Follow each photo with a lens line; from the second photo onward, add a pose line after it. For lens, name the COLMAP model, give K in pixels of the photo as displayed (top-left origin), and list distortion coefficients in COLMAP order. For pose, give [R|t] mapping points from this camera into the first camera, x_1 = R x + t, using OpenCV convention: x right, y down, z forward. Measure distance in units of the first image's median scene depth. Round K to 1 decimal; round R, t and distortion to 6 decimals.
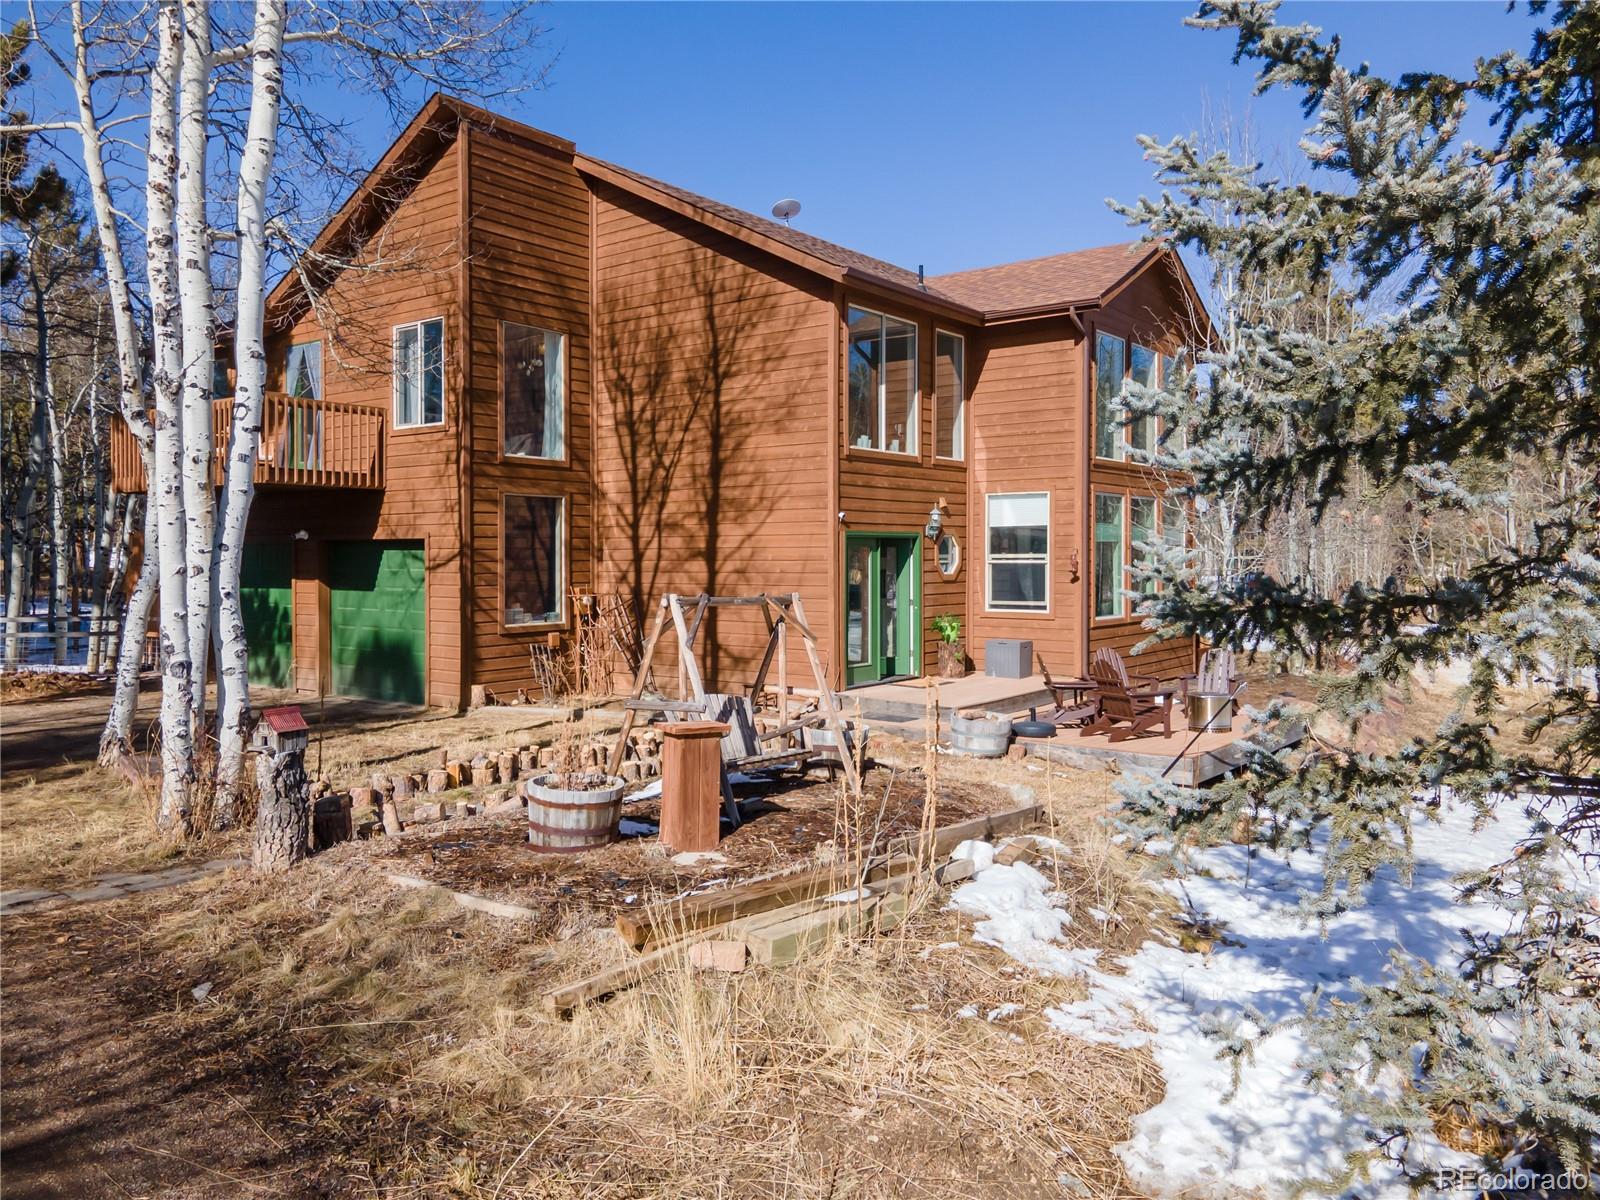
lens RADIAL K [[1145.9, 0, 799.3], [0, 1145.9, 583.3], [0, 0, 1]] dist [0.036842, 0.001123]
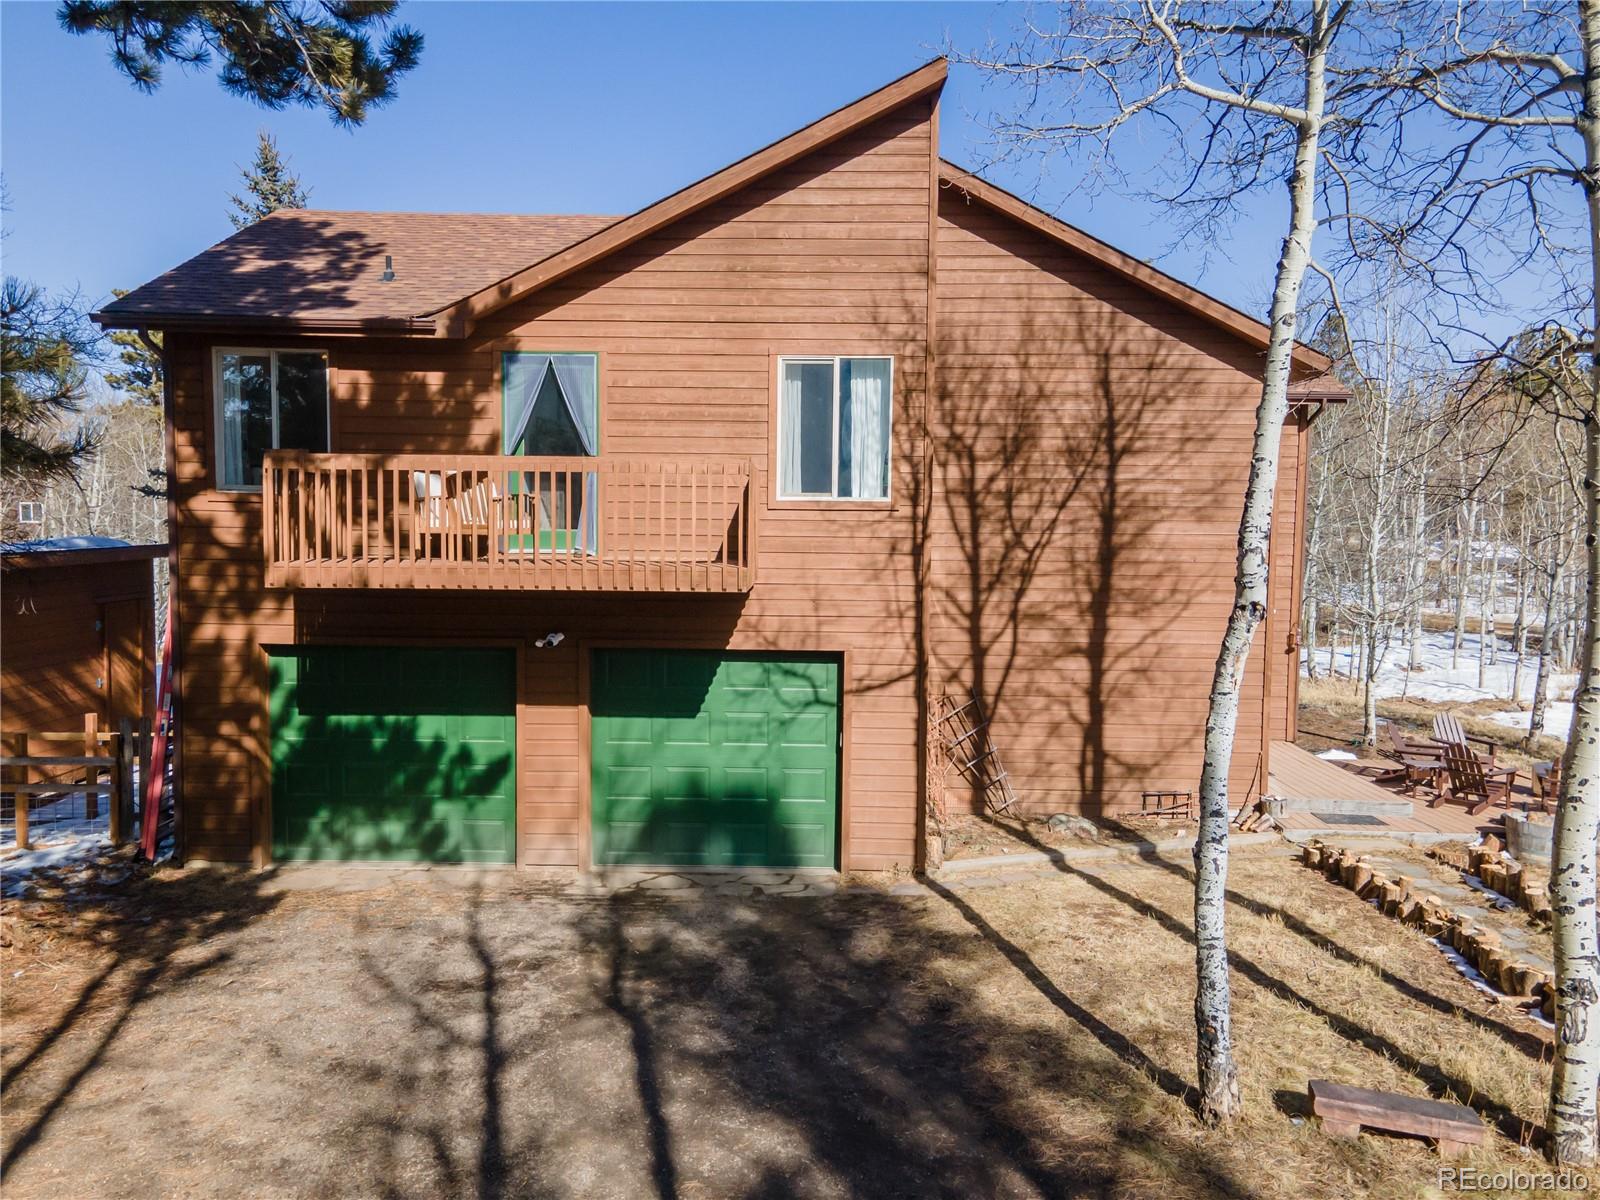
lens RADIAL K [[1145.9, 0, 797.7], [0, 1145.9, 610.2], [0, 0, 1]] dist [0.036842, 0.001123]
pose [[0.815477, -0.034689, 0.577749, -0.762181], [0.001461, 0.998322, 0.057880, -0.106570], [-0.578787, -0.046356, 0.814160, 0.403303]]
